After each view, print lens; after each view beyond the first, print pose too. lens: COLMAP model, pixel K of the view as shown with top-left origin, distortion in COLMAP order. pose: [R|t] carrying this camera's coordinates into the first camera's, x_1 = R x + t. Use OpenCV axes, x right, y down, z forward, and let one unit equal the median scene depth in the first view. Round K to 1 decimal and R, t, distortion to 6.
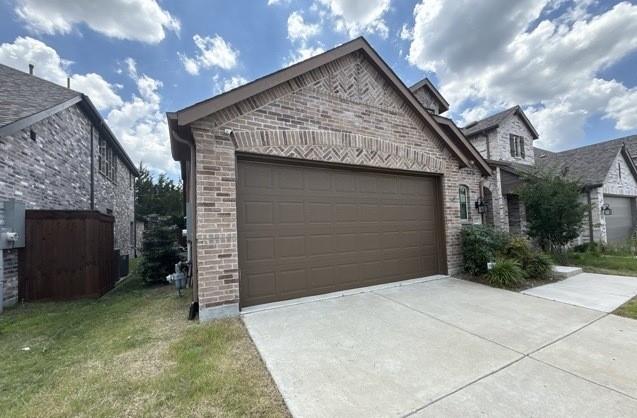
lens RADIAL K [[251.1, 0, 317.9], [0, 251.1, 222.9], [0, 0, 1]] dist [-0.006472, 0.000956]
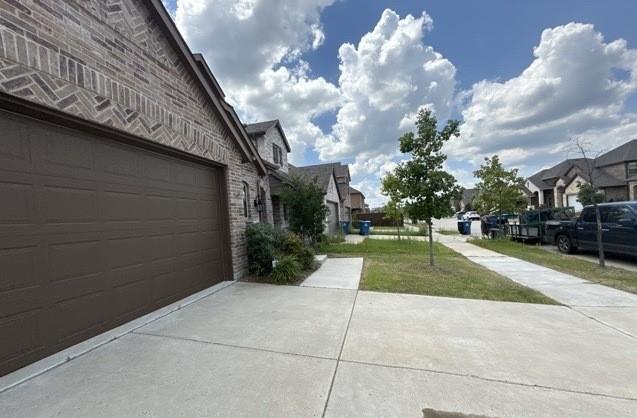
lens RADIAL K [[251.1, 0, 317.9], [0, 251.1, 222.9], [0, 0, 1]] dist [-0.006472, 0.000956]
pose [[0.640435, -0.014522, 0.767875, 0.029637], [0.011986, 0.999888, 0.008913, 0.001142], [-0.767919, 0.003495, 0.640538, 0.207761]]
